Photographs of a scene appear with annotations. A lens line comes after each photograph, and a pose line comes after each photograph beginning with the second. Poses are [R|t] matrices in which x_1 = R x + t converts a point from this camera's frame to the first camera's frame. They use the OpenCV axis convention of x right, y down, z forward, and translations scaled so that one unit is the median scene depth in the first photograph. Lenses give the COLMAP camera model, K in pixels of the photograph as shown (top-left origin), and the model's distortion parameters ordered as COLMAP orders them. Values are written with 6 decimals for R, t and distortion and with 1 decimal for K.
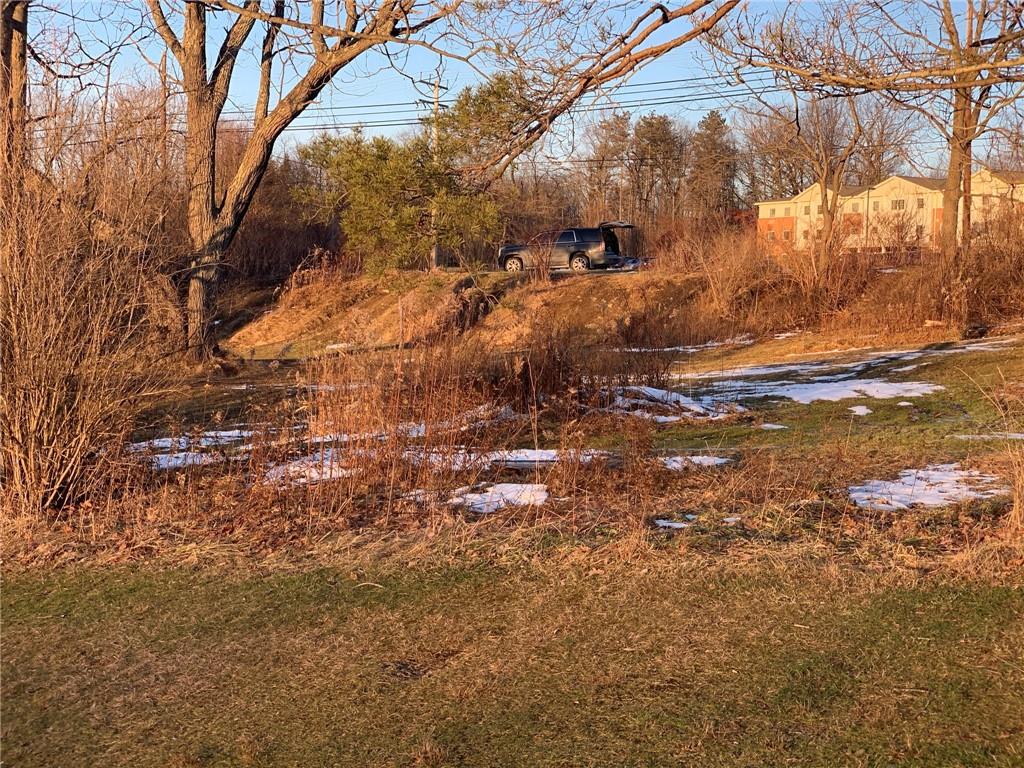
lens RADIAL K [[1520.9, 0, 490.9], [0, 1520.9, 381.9], [0, 0, 1]] dist [0.041932, -0.106545]
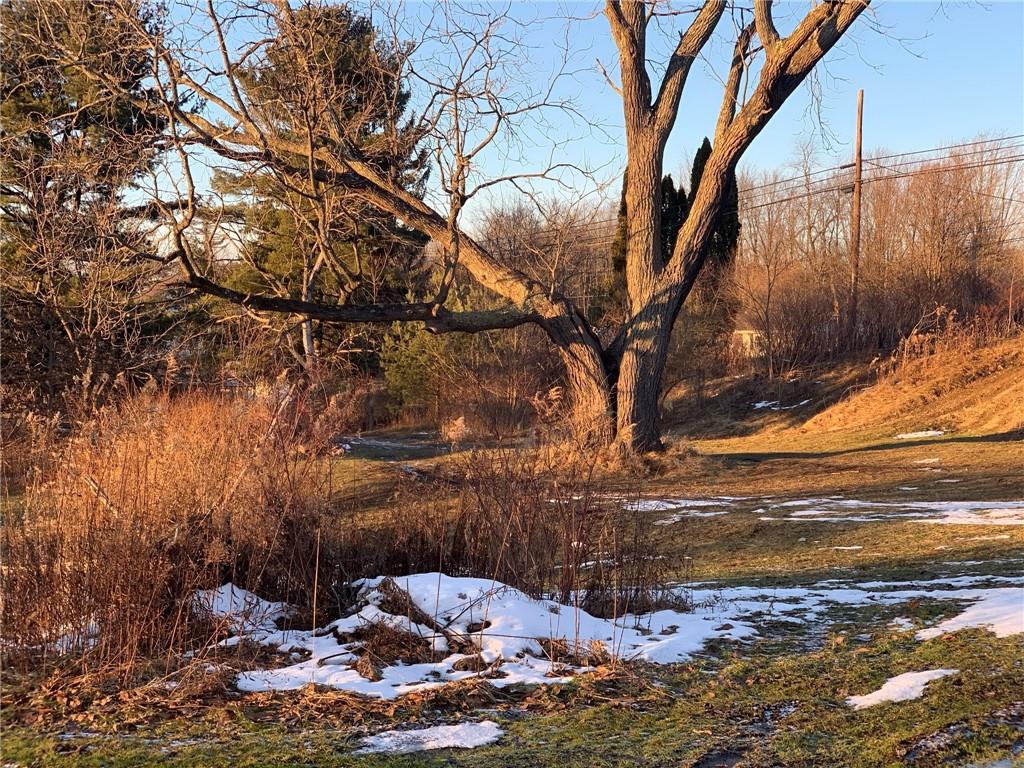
lens RADIAL K [[1520.9, 0, 490.9], [0, 1520.9, 381.9], [0, 0, 1]] dist [0.041932, -0.106545]
pose [[0.828662, -0.002683, -0.559742, 0.185709], [-0.022400, 0.999029, -0.037951, -0.020085], [0.559300, 0.043986, 0.827797, 0.305725]]
